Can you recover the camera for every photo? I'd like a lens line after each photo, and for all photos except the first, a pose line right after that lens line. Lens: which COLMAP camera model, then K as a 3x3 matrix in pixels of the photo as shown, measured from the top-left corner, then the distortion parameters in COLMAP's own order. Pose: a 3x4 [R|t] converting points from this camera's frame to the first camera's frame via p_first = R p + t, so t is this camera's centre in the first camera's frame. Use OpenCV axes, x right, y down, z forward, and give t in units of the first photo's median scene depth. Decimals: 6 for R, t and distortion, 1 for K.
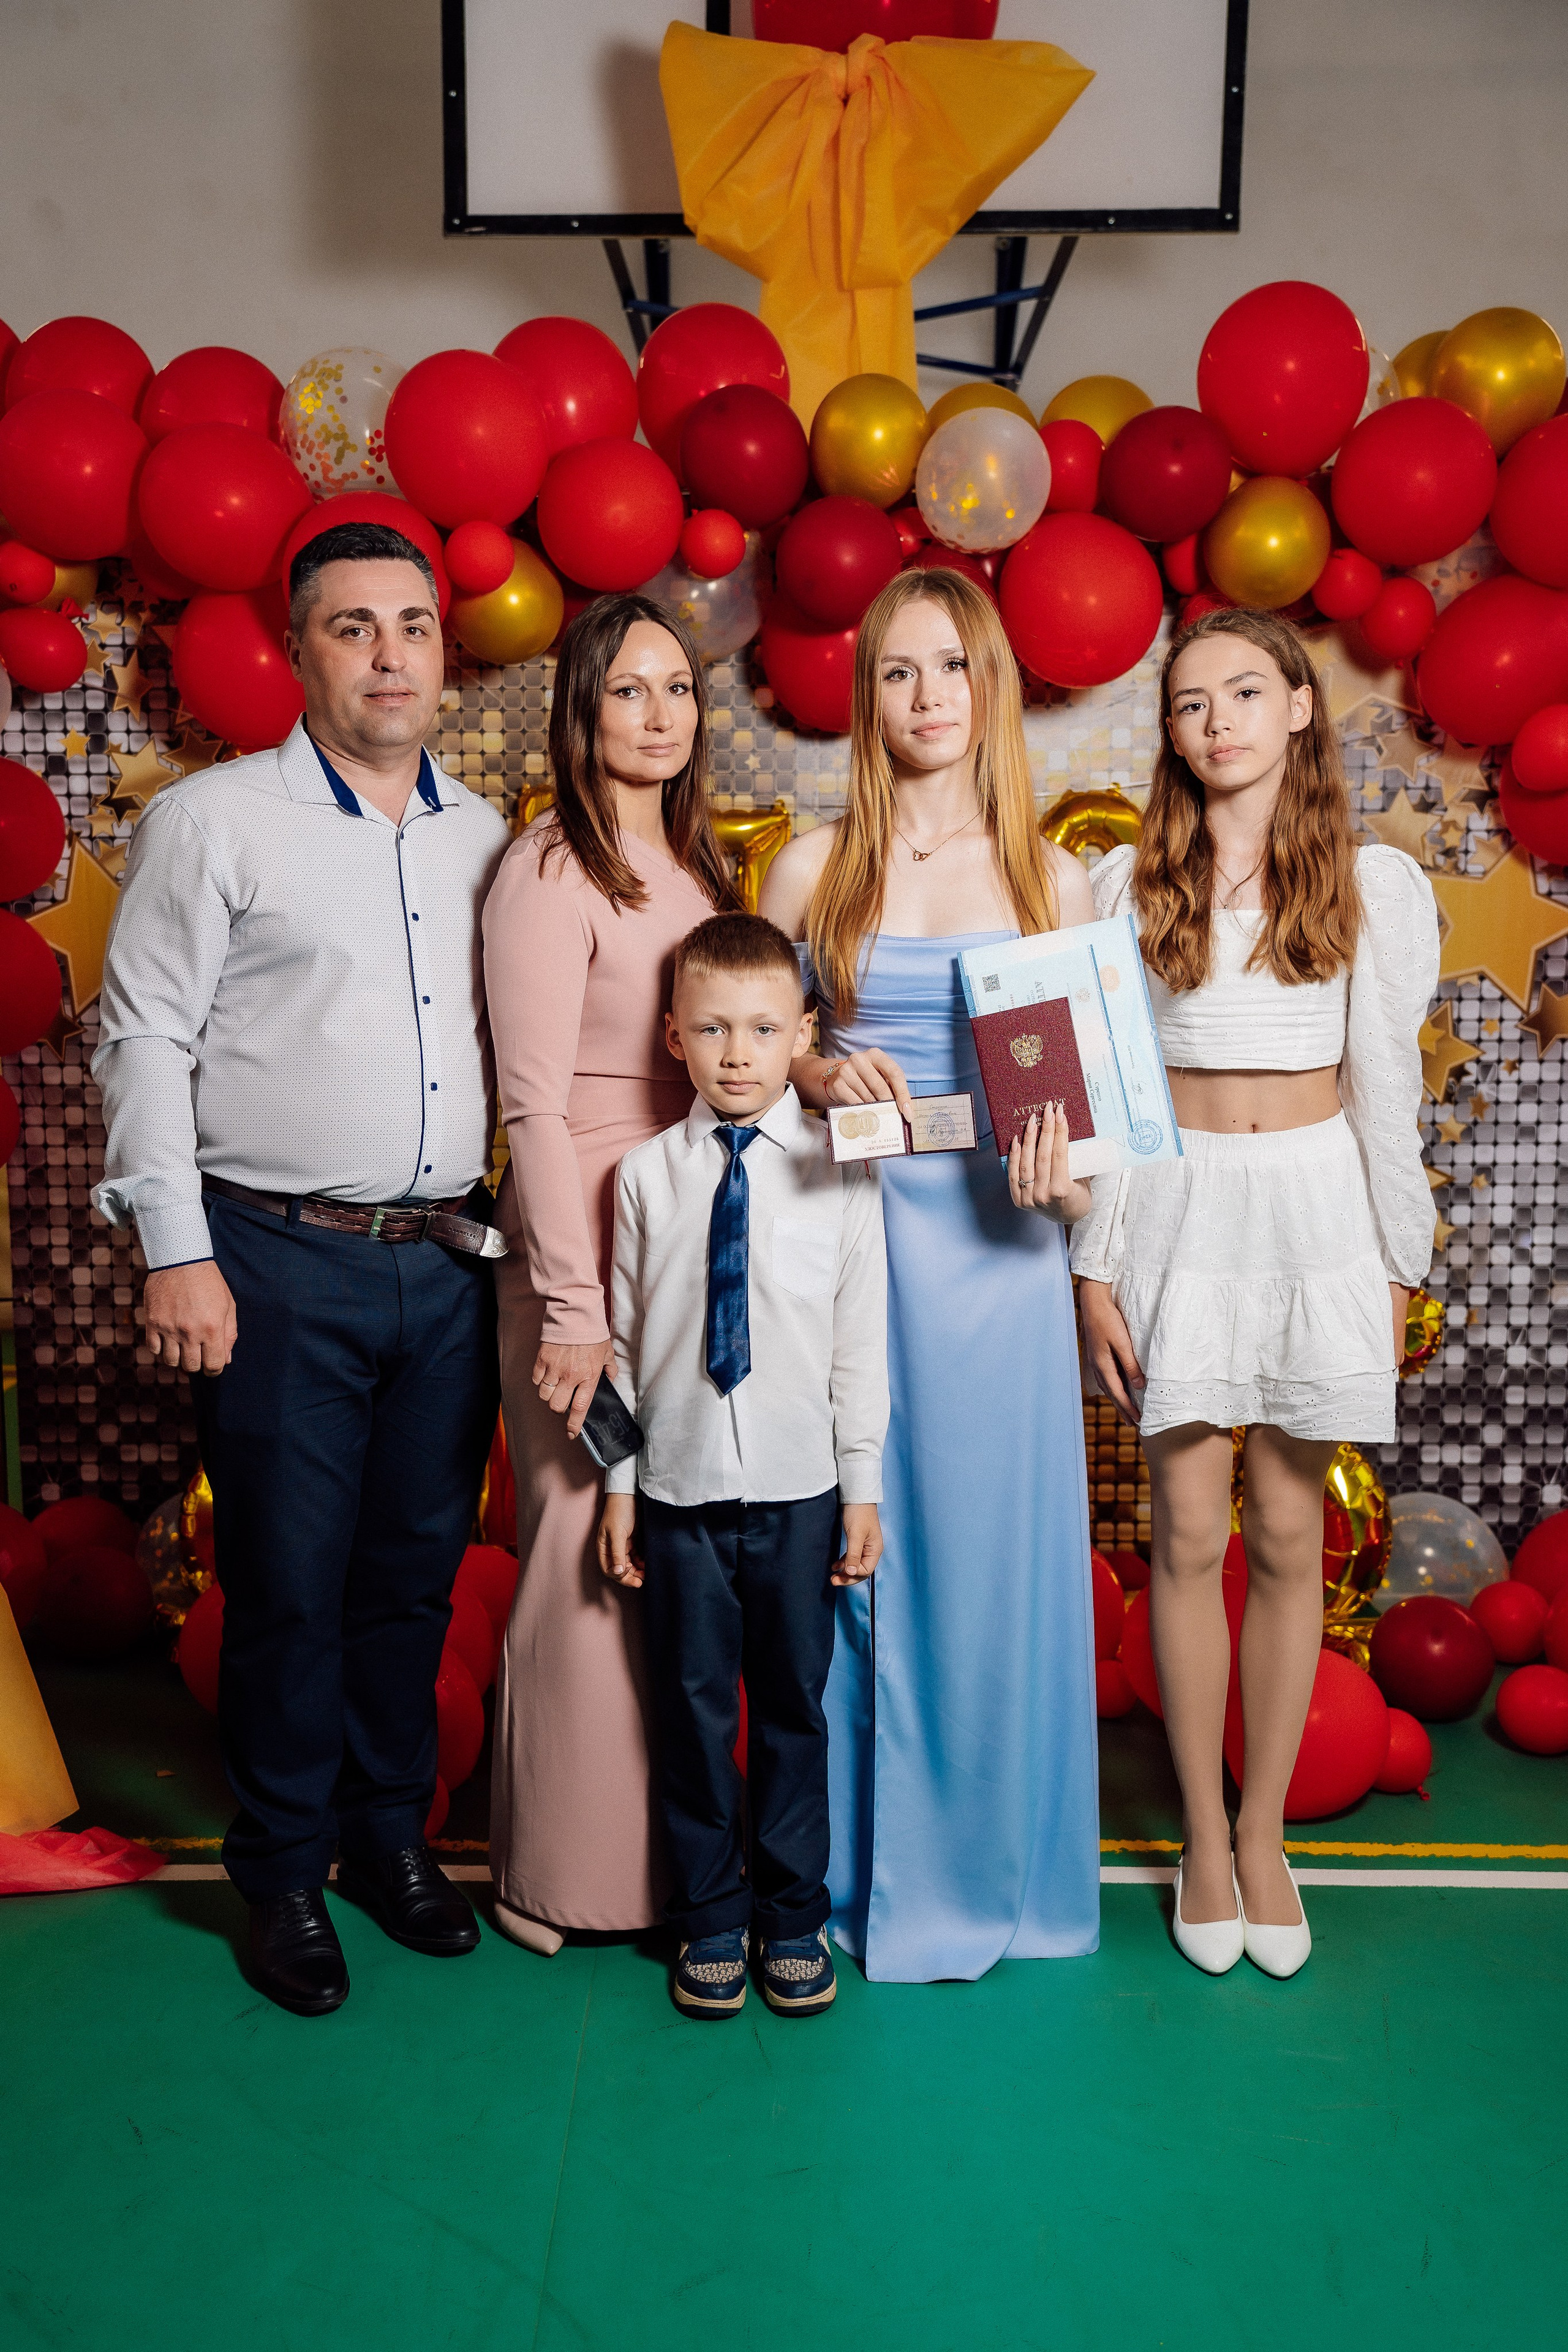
lens RADIAL K [[2327.8, 0, 735.5], [0, 2327.8, 1248.0], [0, 0, 1]] dist [0.058970, -0.000680]
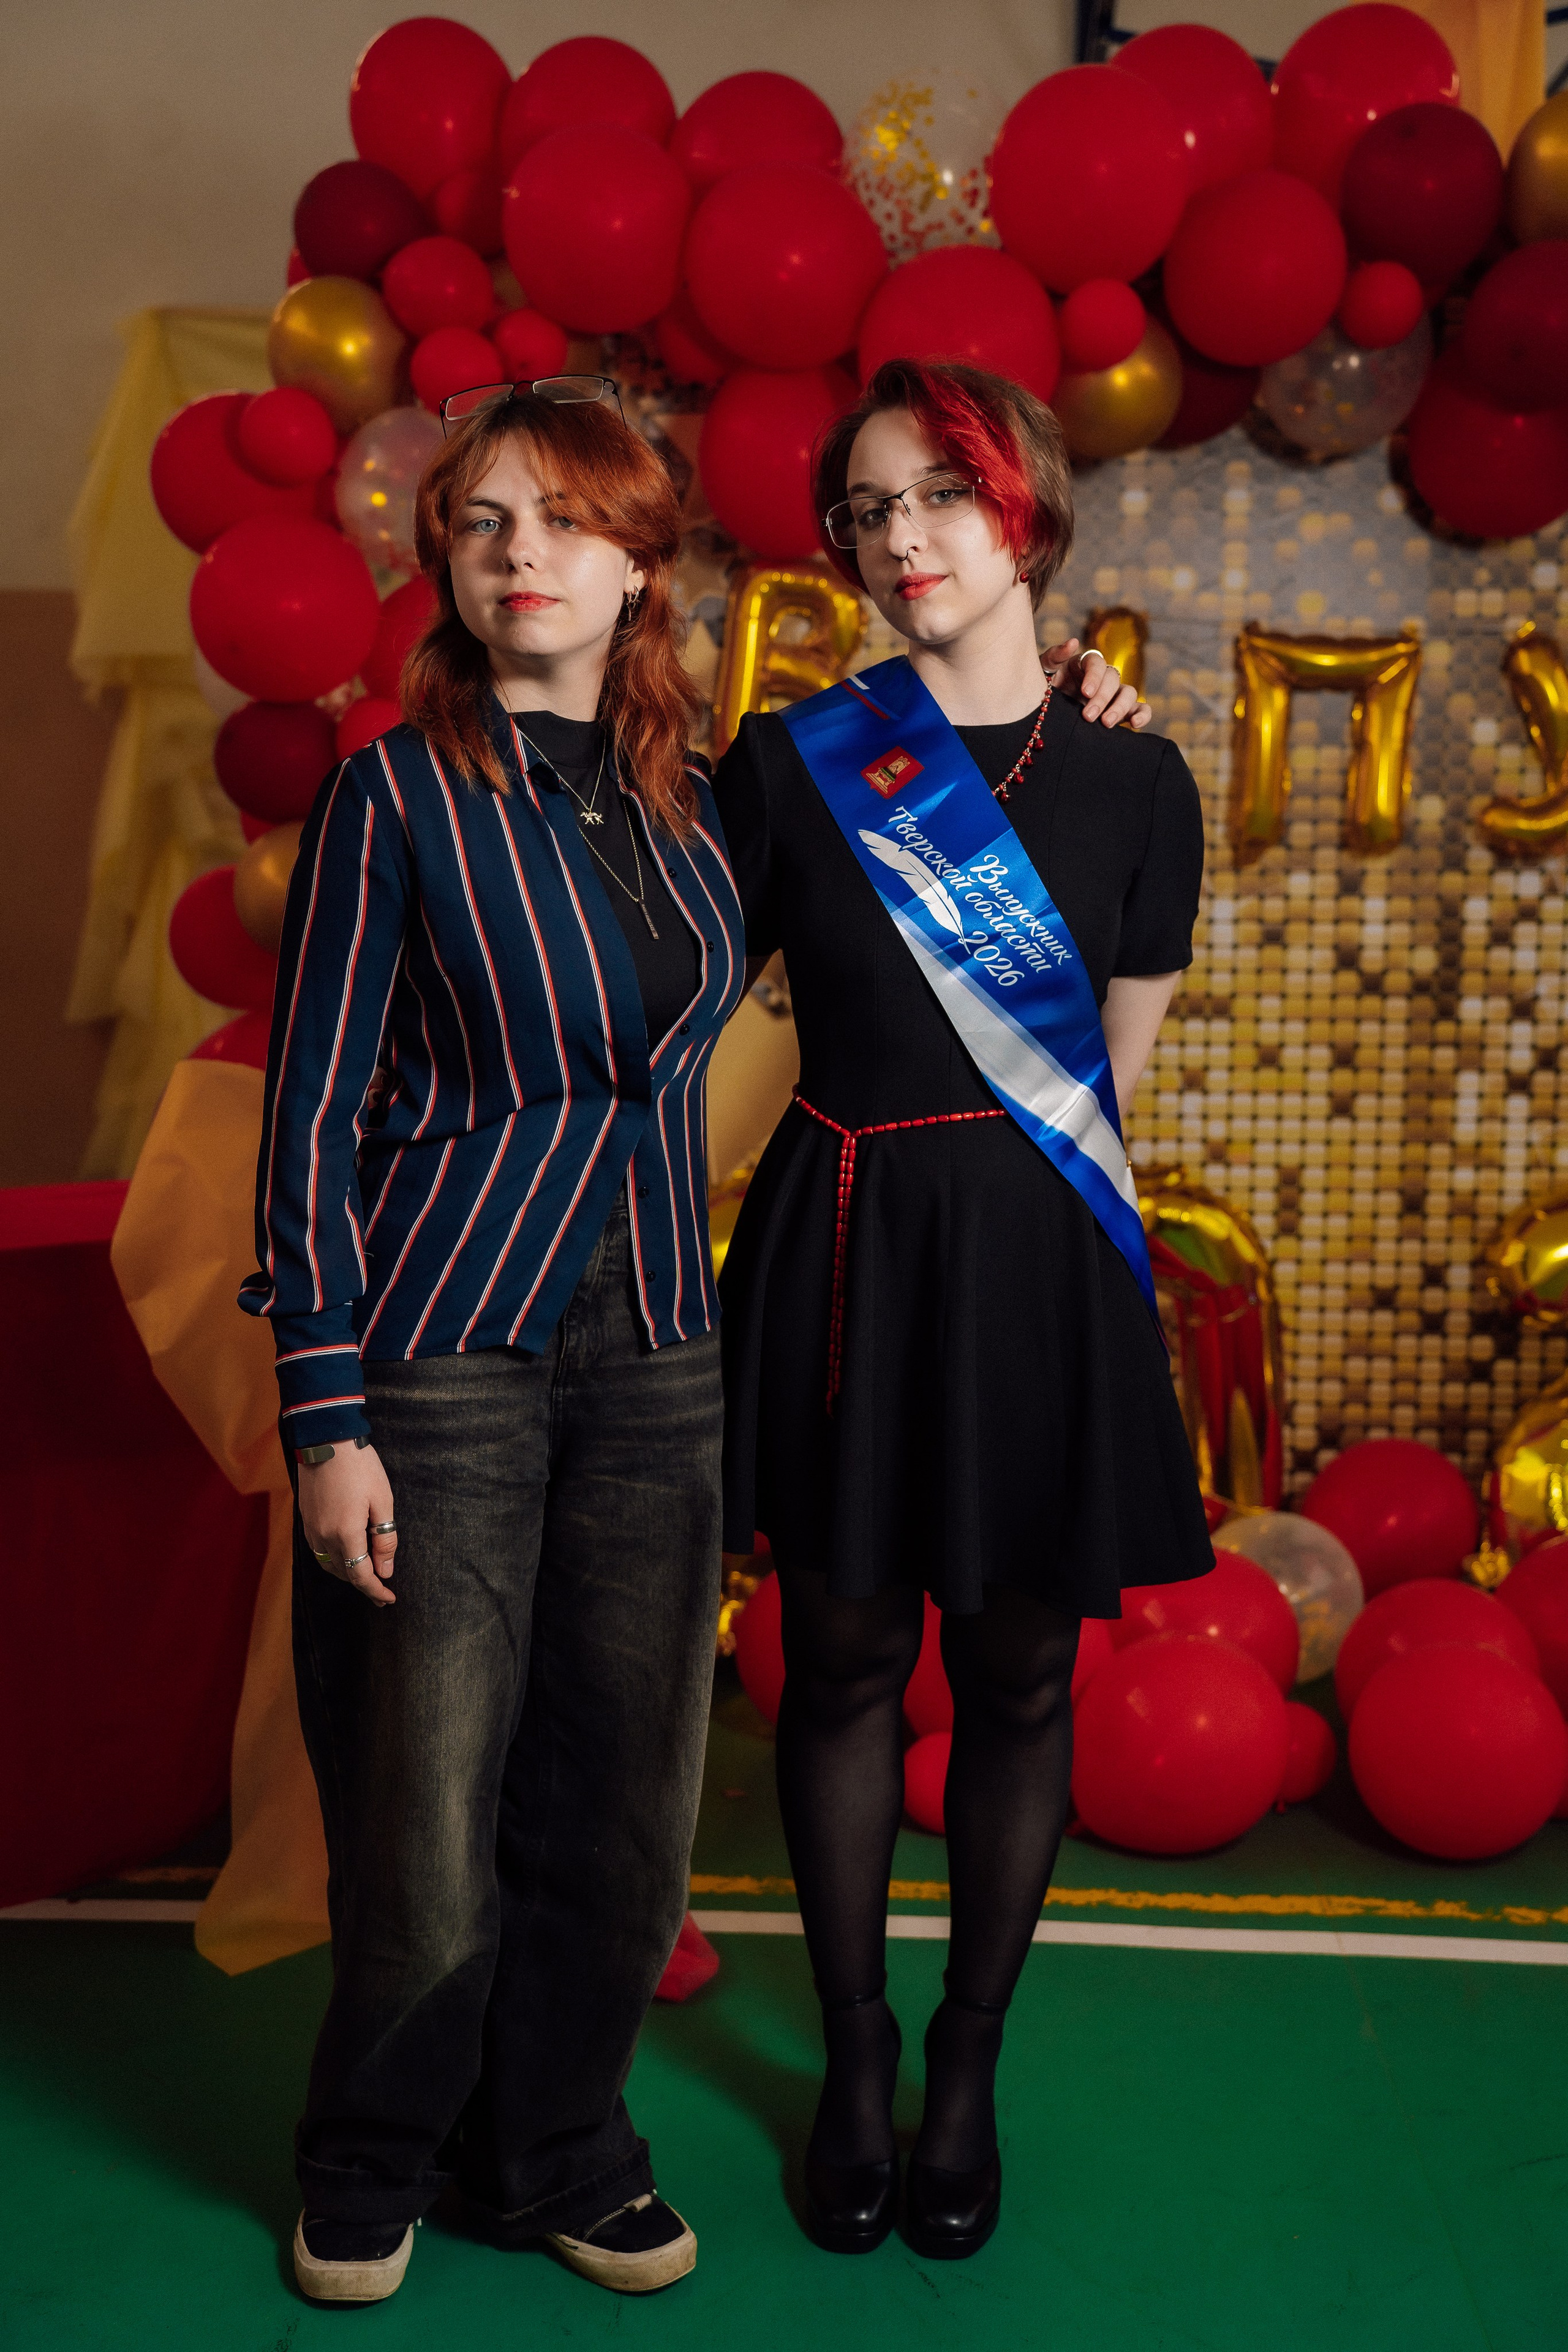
lens RADIAL K [[2591.7, 0, 776.4], [0, 2591.7, 1186.9], [0, 0, 1]] dist [0.081698, 0.035125]
pose [[0.999048, 0.013791, -0.041397, -0.161274], [-0.013133, 0.999784, 0.016107, -0.005461], [0.041610, -0.015548, 0.999013, 0.065967]]
